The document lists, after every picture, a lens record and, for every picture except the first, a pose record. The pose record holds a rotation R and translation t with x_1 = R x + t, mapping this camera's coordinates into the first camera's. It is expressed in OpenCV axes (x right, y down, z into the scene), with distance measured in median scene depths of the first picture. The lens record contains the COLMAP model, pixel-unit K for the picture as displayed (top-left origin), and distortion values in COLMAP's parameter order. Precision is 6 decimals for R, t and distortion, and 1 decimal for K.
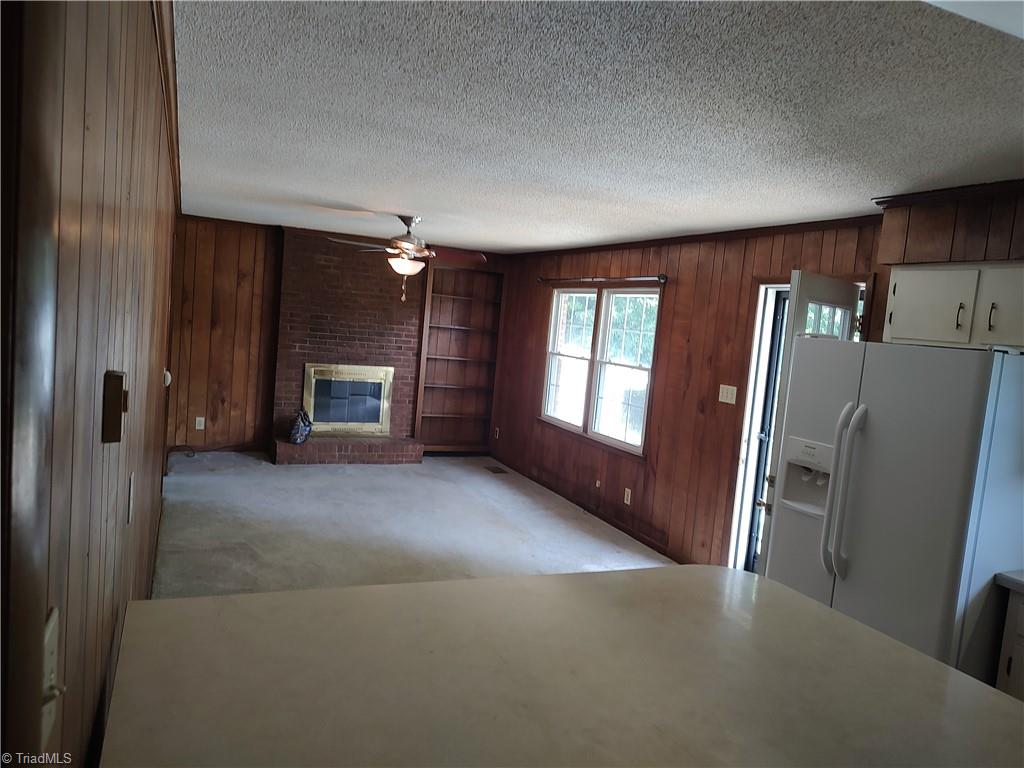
lens RADIAL K [[752.4, 0, 512.0], [0, 752.4, 384.0], [0, 0, 1]] dist [-0.008407, 0.042419]
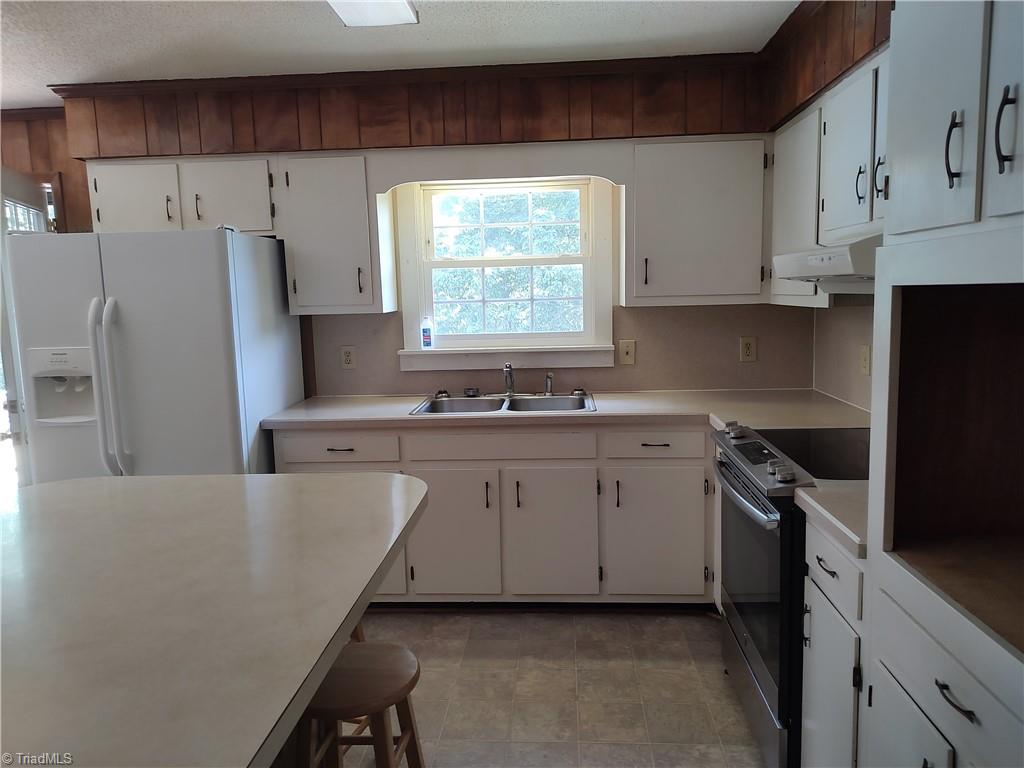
lens RADIAL K [[752.4, 0, 512.0], [0, 752.4, 384.0], [0, 0, 1]] dist [-0.008407, 0.042419]
pose [[0.467015, -0.210975, 0.858712, -0.144737], [0.150575, 0.975911, 0.157879, 0.056020], [-0.871335, 0.055569, 0.487532, 0.067036]]
